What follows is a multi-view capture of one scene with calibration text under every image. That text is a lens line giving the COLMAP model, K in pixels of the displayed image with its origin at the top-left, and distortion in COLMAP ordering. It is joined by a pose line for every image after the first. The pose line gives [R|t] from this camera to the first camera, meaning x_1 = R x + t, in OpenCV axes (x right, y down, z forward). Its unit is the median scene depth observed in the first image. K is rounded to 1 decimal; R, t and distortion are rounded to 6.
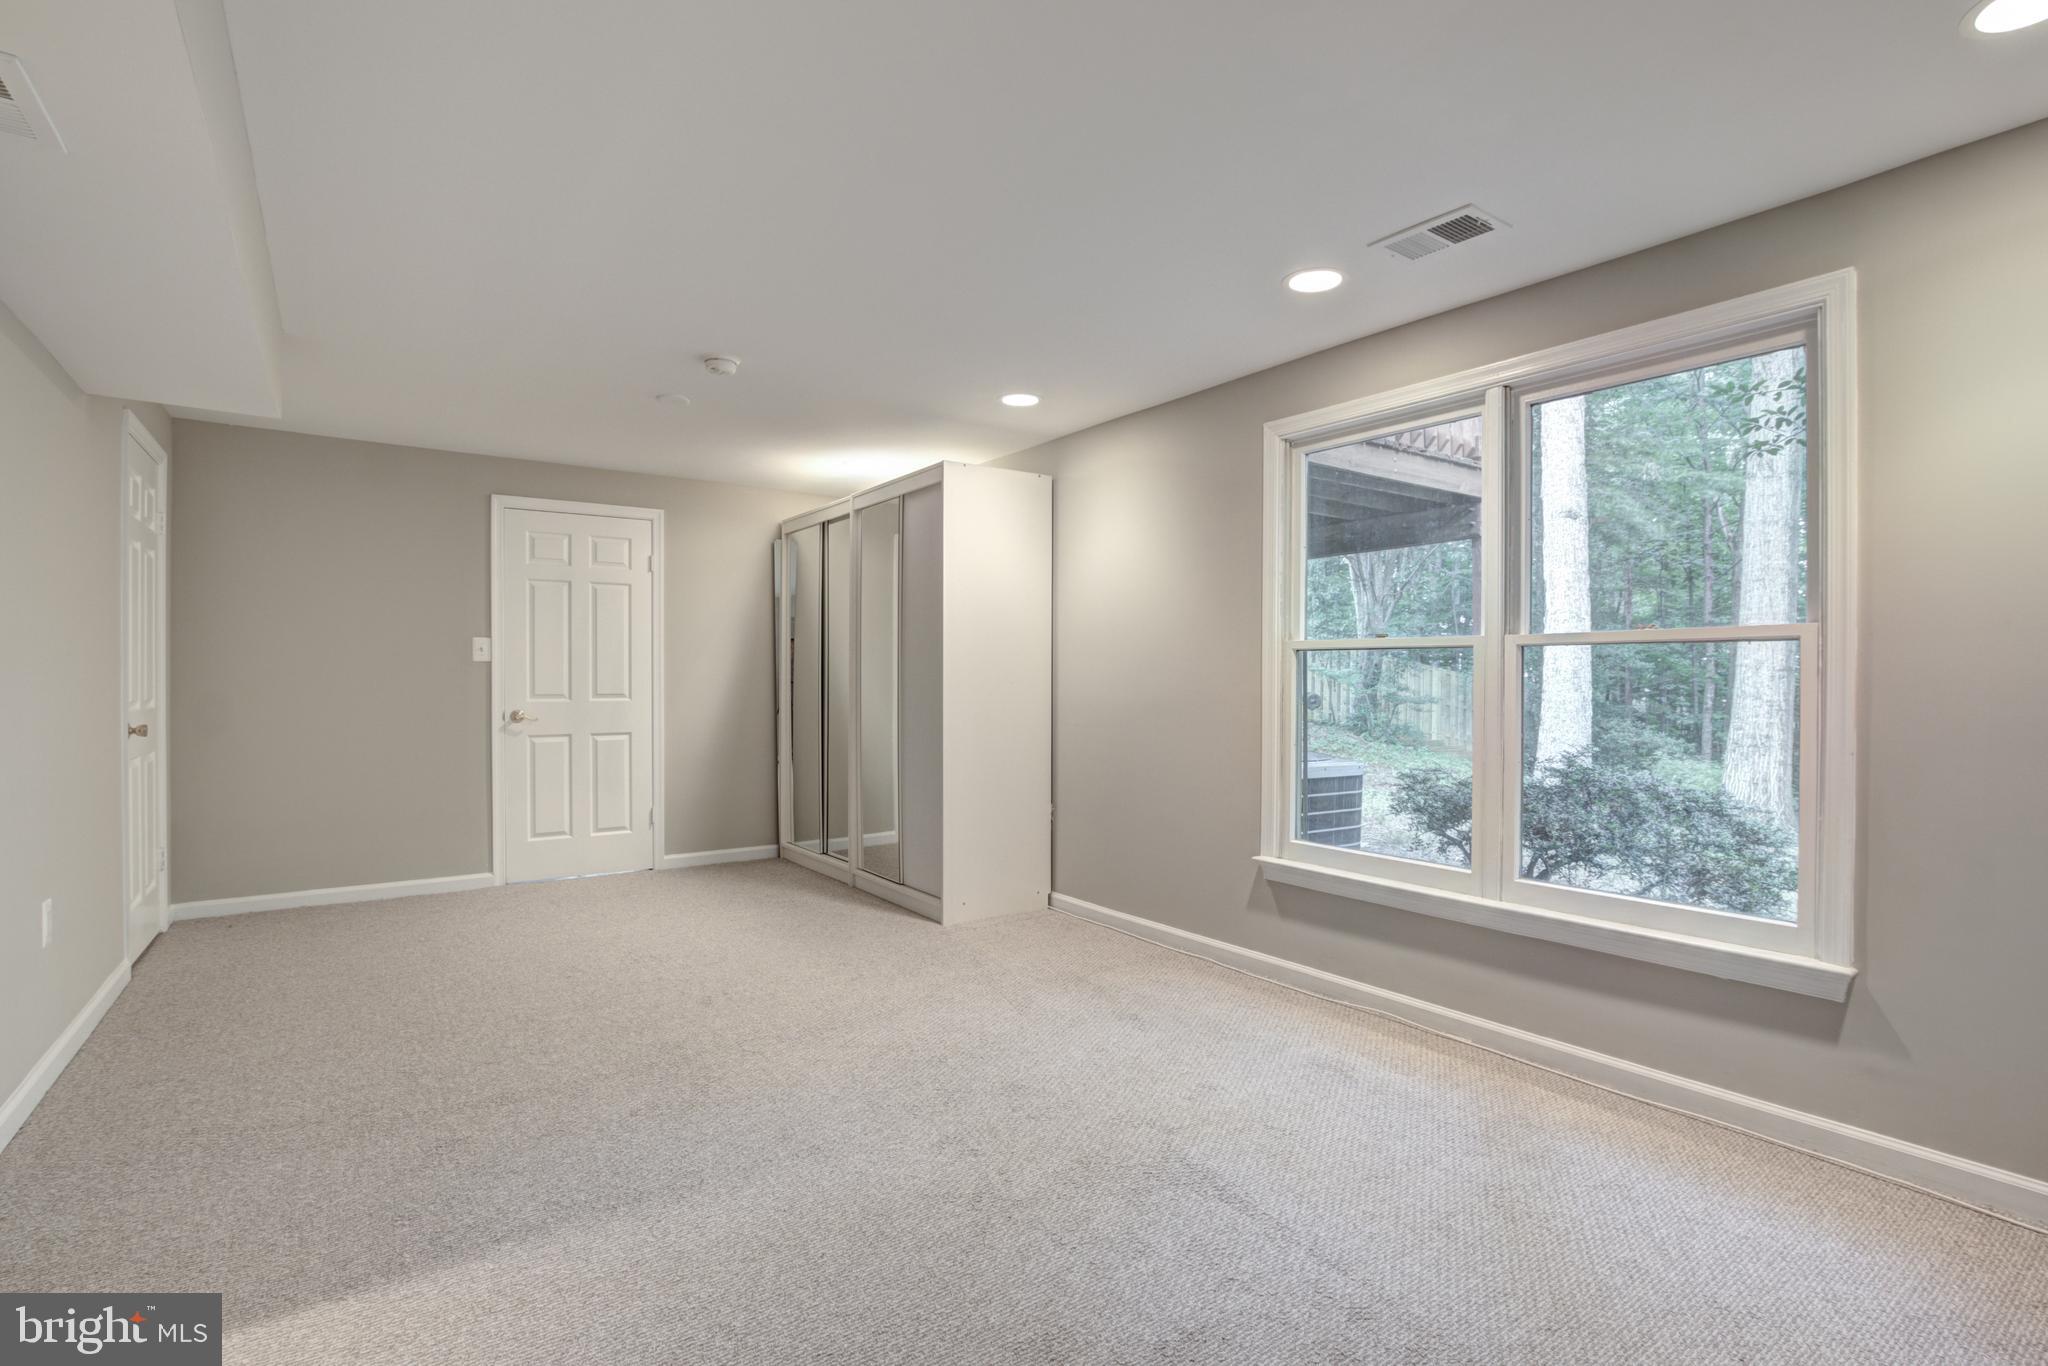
lens RADIAL K [[969.9, 0, 1026.0], [0, 969.9, 676.7], [0, 0, 1]] dist [-0.032934, 0.003888]
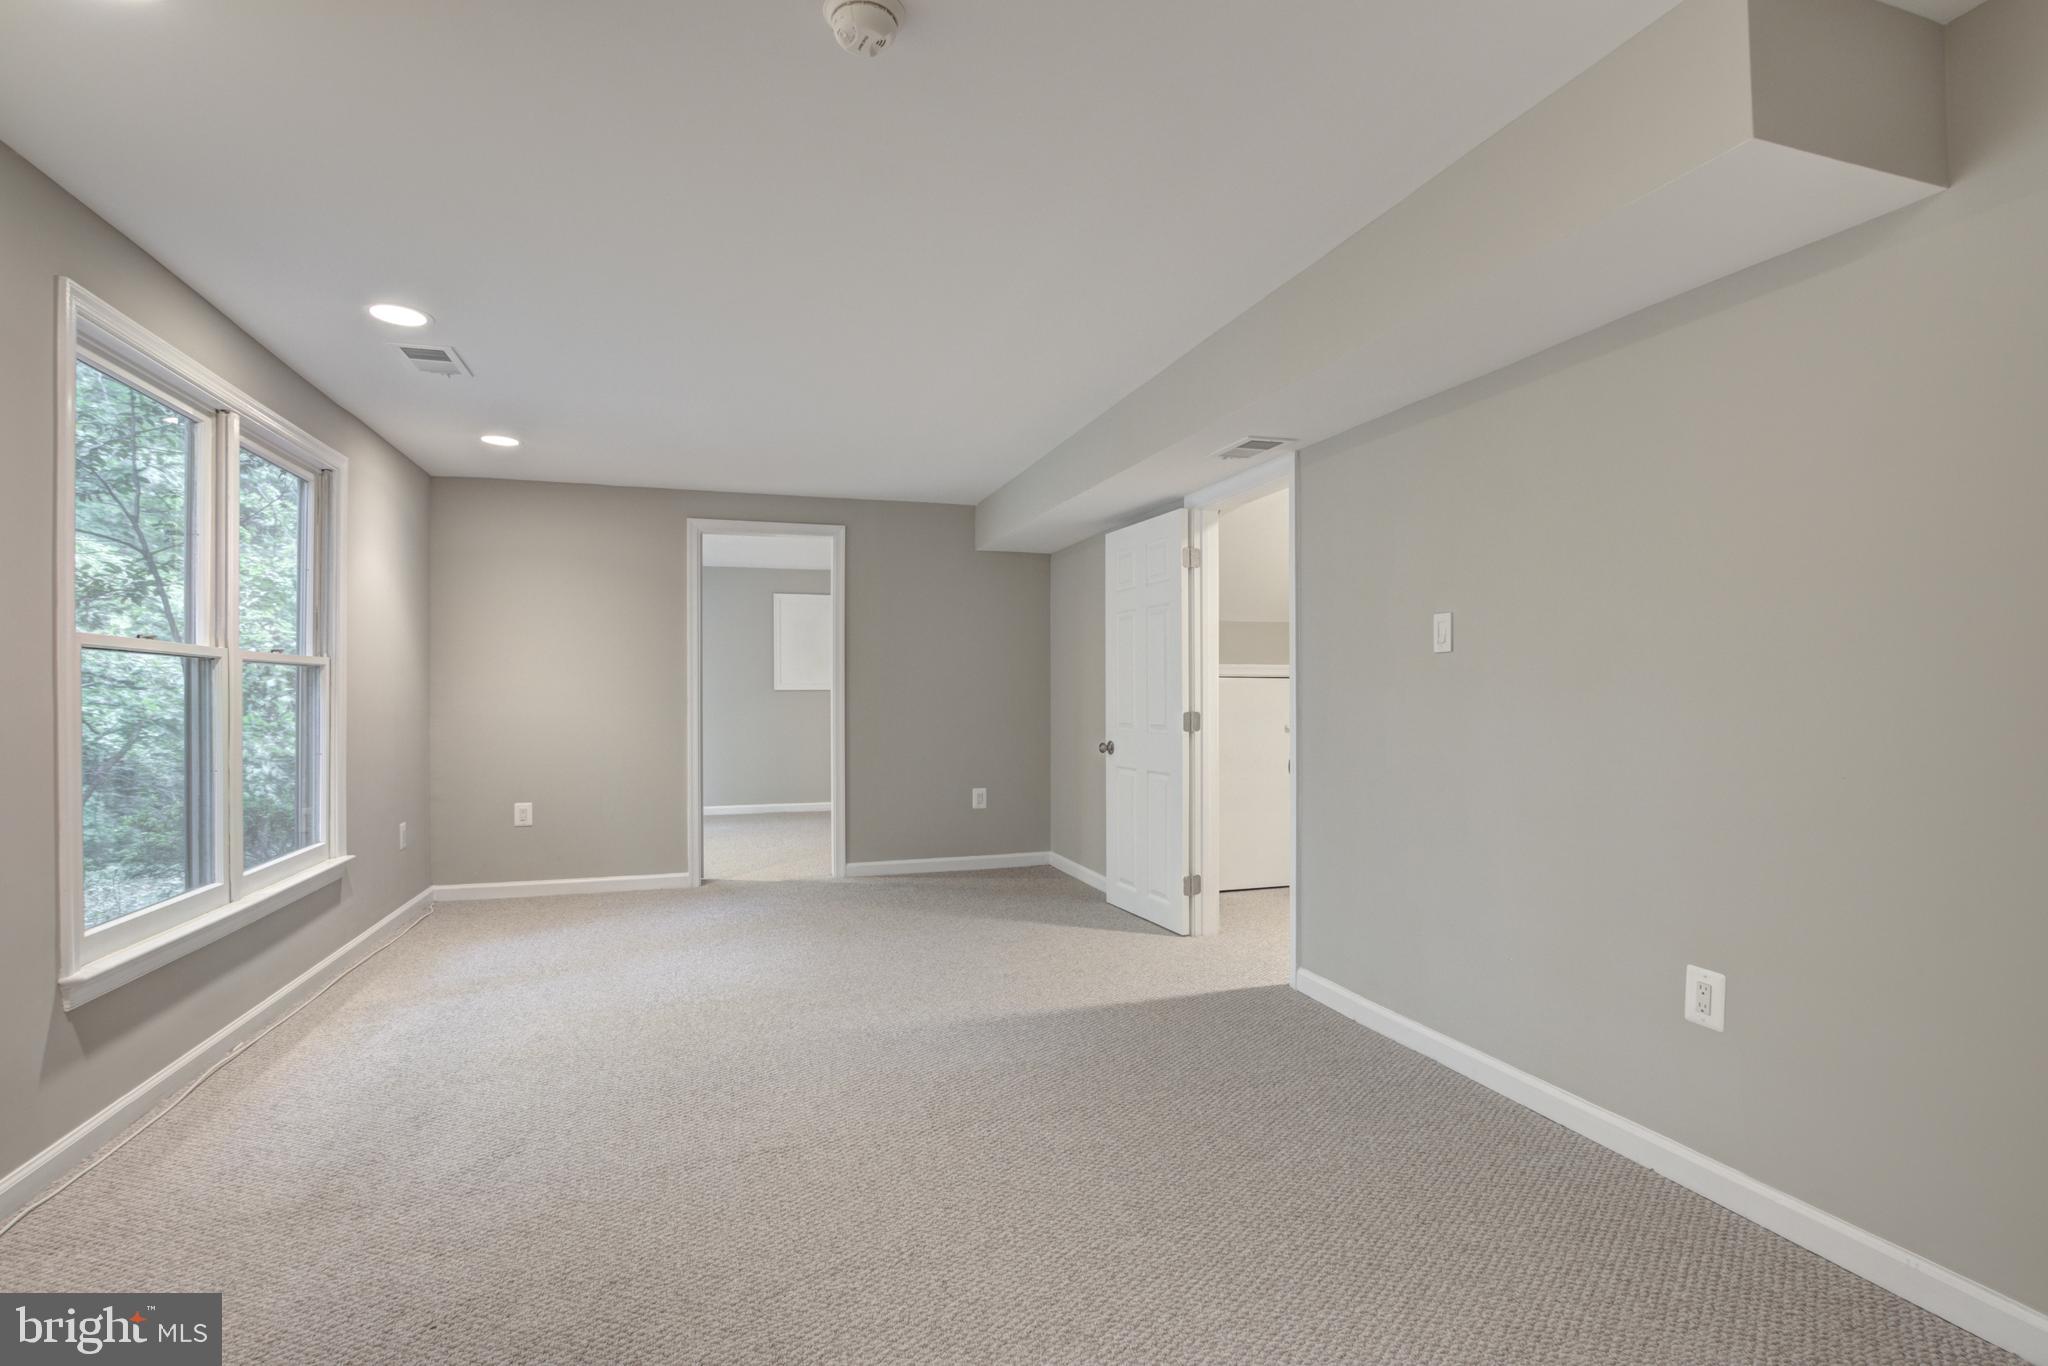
lens RADIAL K [[969.9, 0, 1024.0], [0, 969.9, 685.1], [0, 0, 1]] dist [-0.032934, 0.003888]
pose [[-0.952333, 0.002535, 0.305049, -0.683755], [0.001942, 0.999996, -0.002249, 0.000869], [-0.305054, -0.001549, -0.952334, 1.812881]]
